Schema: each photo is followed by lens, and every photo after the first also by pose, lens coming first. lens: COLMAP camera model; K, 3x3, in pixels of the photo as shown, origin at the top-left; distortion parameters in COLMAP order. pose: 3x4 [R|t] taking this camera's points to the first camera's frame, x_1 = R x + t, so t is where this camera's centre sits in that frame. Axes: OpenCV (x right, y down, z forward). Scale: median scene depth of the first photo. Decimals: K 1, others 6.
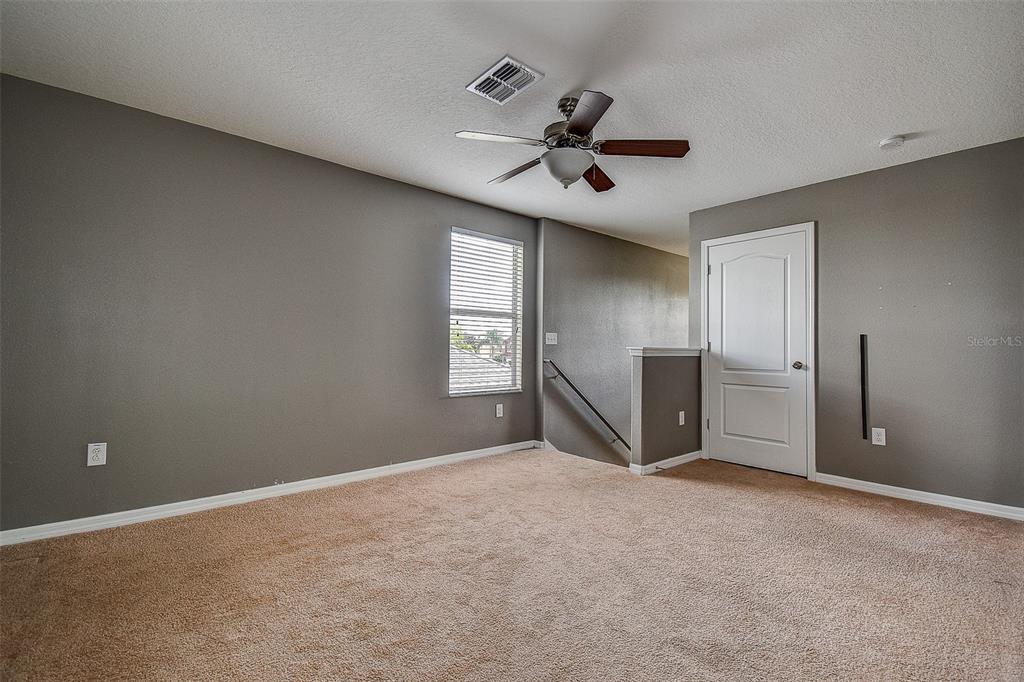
lens RADIAL K [[466.9, 0, 517.0], [0, 466.9, 341.0], [0, 0, 1]] dist [0.021493, -0.017003]
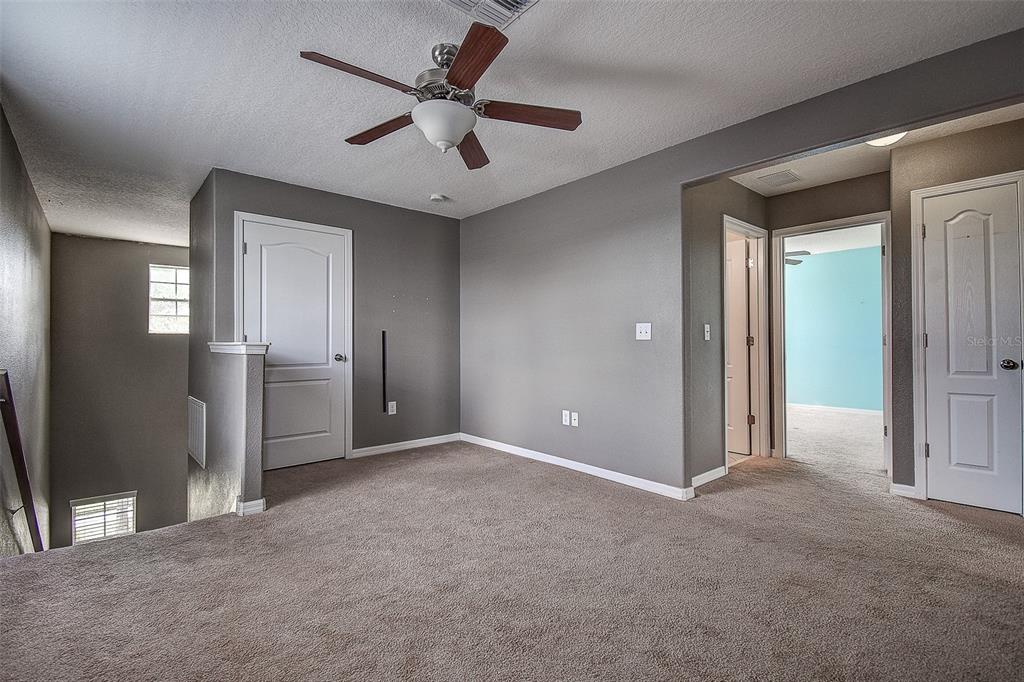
lens RADIAL K [[466.9, 0, 516.4], [0, 466.9, 340.8], [0, 0, 1]] dist [0.021493, -0.017003]
pose [[-0.019159, -0.003283, 0.999811, -0.508323], [-0.013260, 0.999907, 0.003030, 0.004199], [-0.999729, -0.013199, -0.019201, 0.619455]]
